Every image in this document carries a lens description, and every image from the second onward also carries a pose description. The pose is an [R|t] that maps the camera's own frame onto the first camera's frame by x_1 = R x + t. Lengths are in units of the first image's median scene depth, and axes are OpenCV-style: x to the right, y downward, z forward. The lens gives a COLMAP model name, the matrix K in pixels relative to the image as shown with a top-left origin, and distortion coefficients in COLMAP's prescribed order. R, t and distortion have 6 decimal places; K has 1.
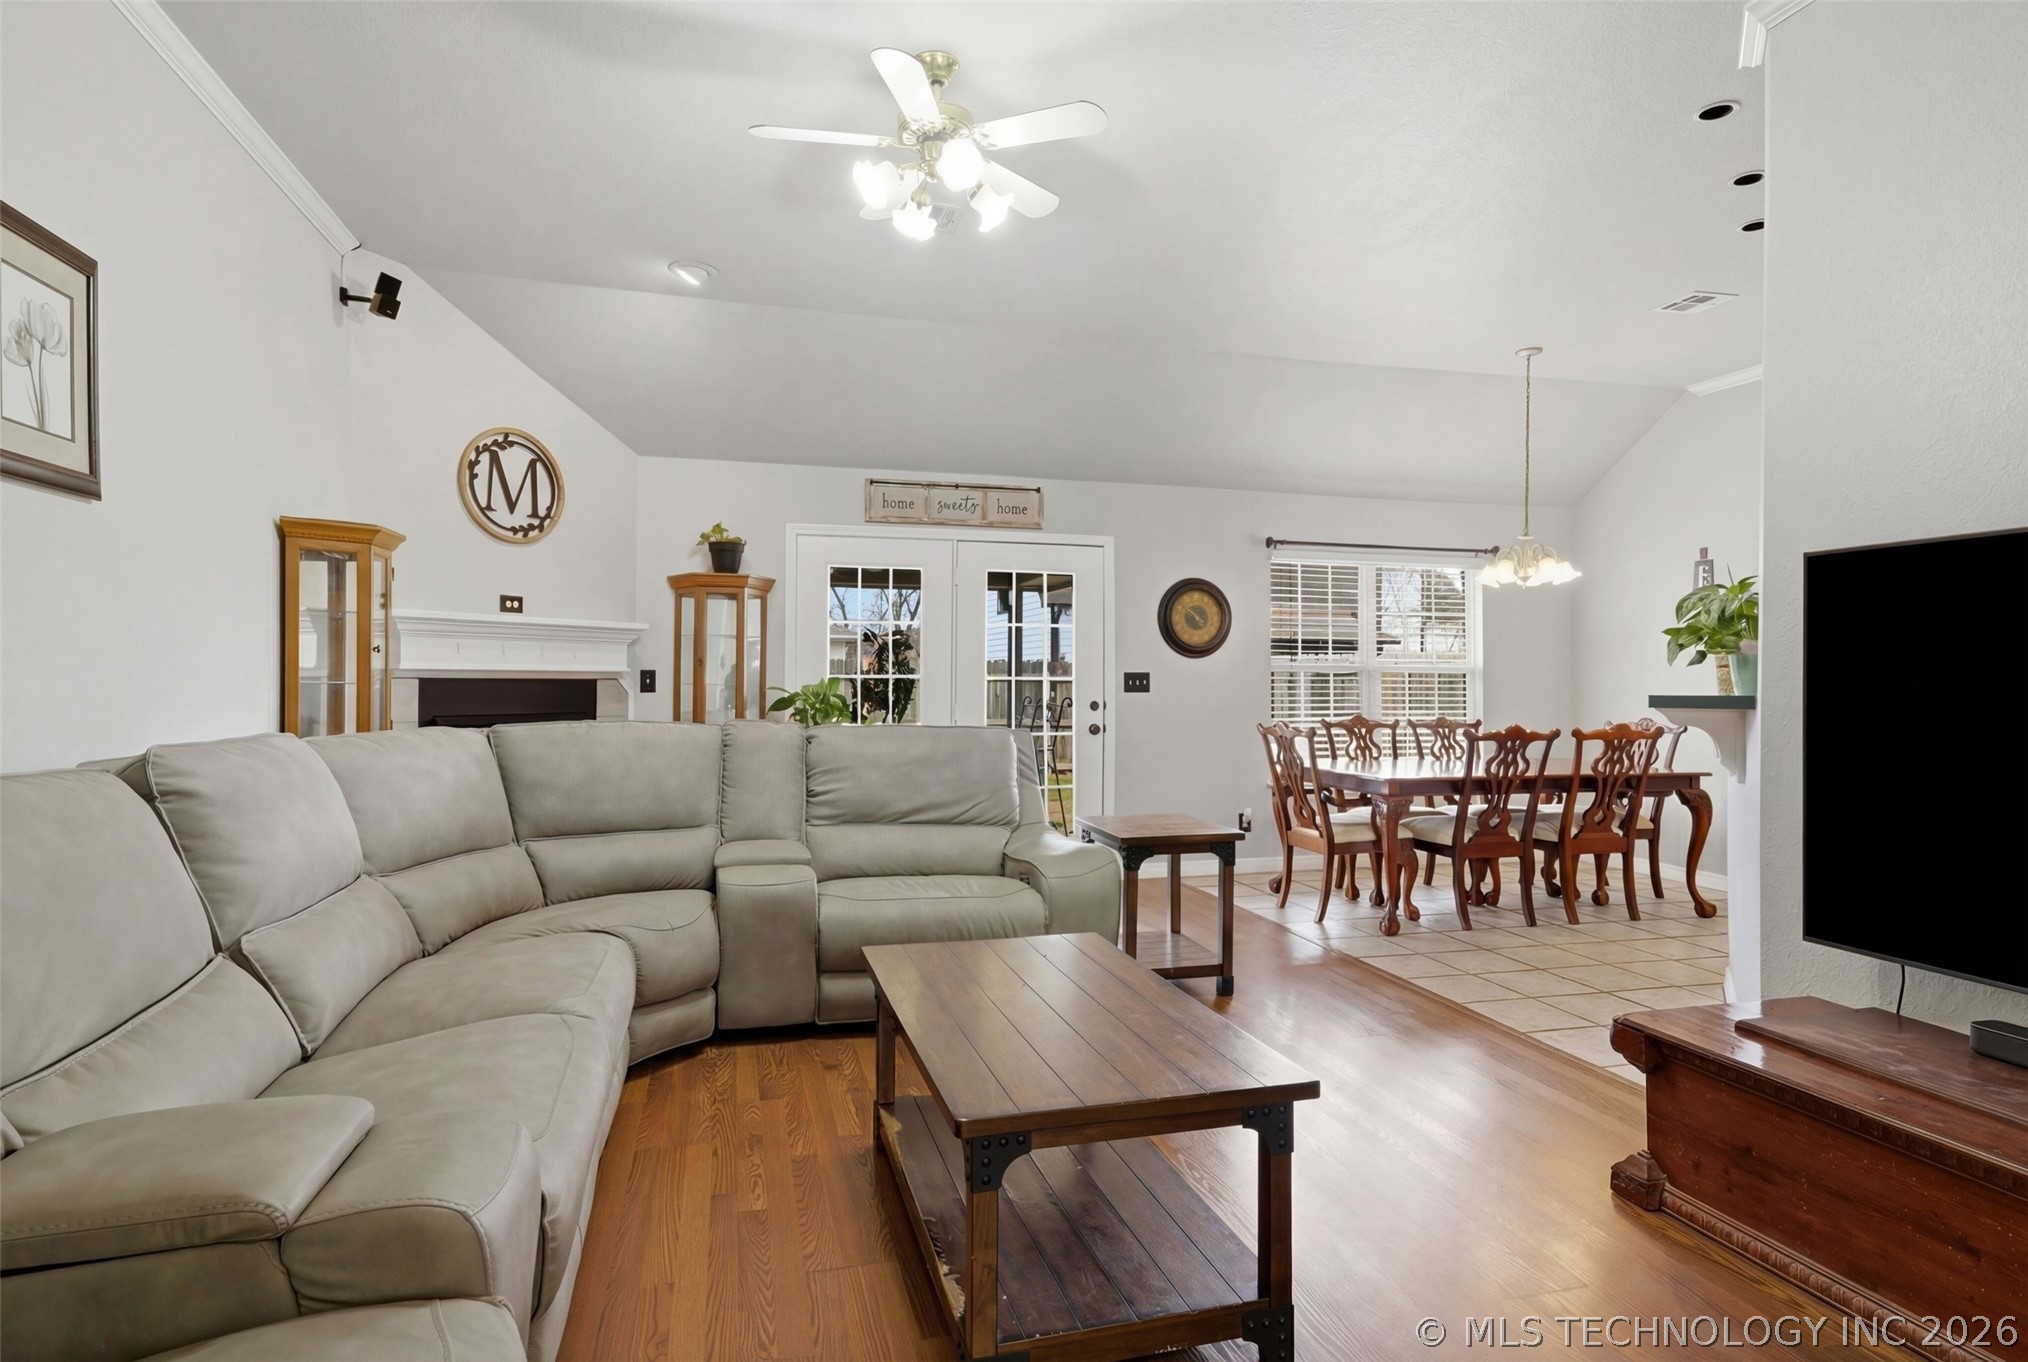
lens RADIAL K [[1070.3, 0, 1011.6], [0, 1070.3, 682.7], [0, 0, 1]] dist [0.051058, -0.019006]
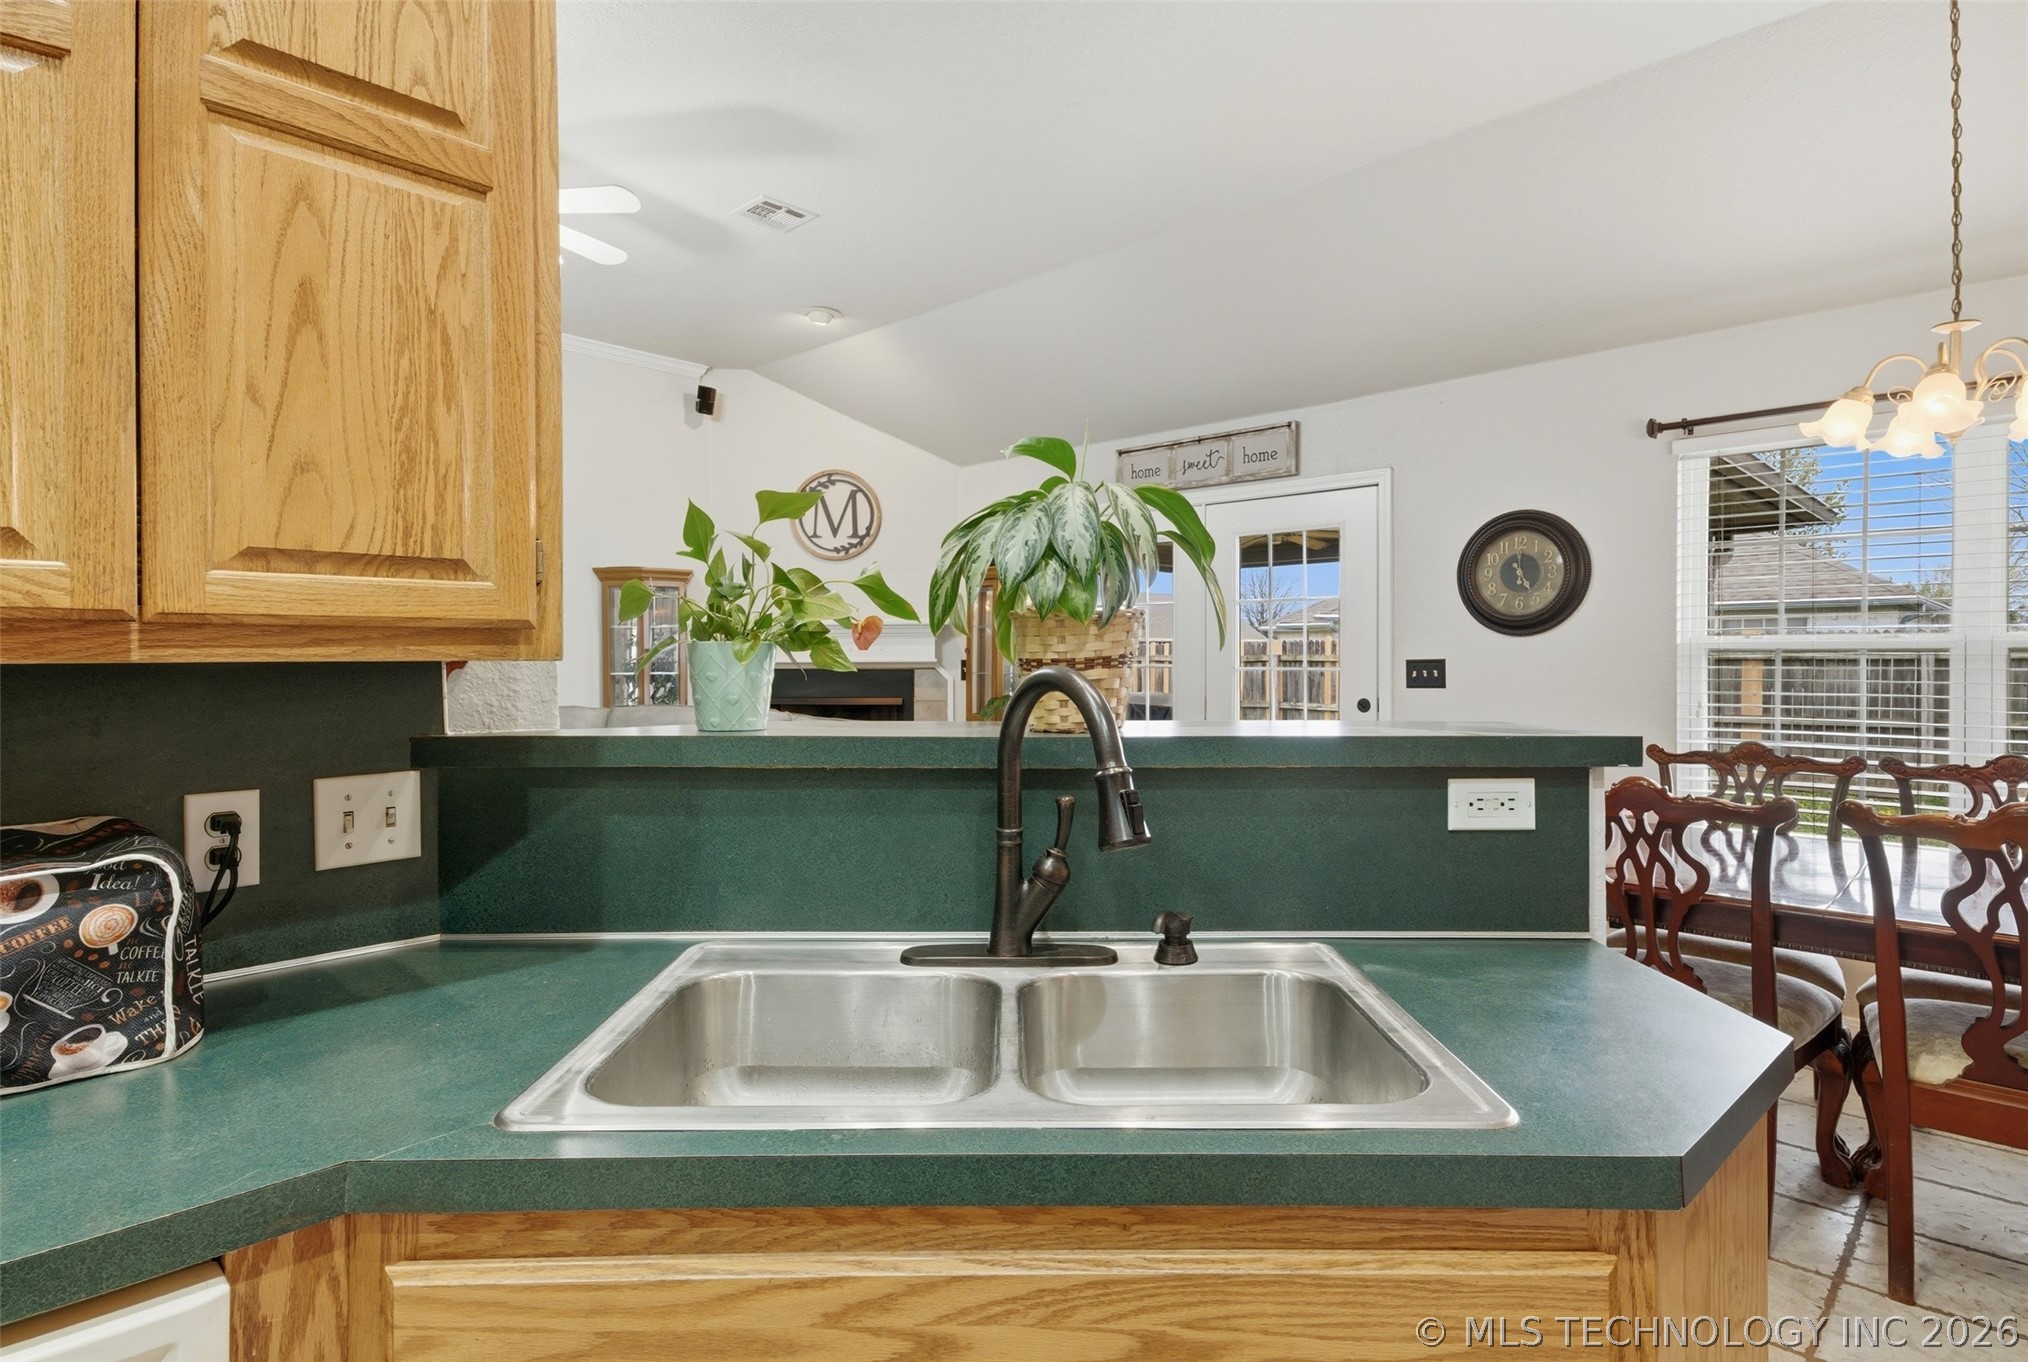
lens RADIAL K [[1070.3, 0, 1031.6], [0, 1070.3, 655.7], [0, 0, 1]] dist [0.051058, -0.019006]
pose [[0.526740, -0.002728, -0.850022, 0.730915], [0.003646, 0.999993, -0.000950, -0.015577], [0.850018, -0.002598, 0.526747, 0.536199]]
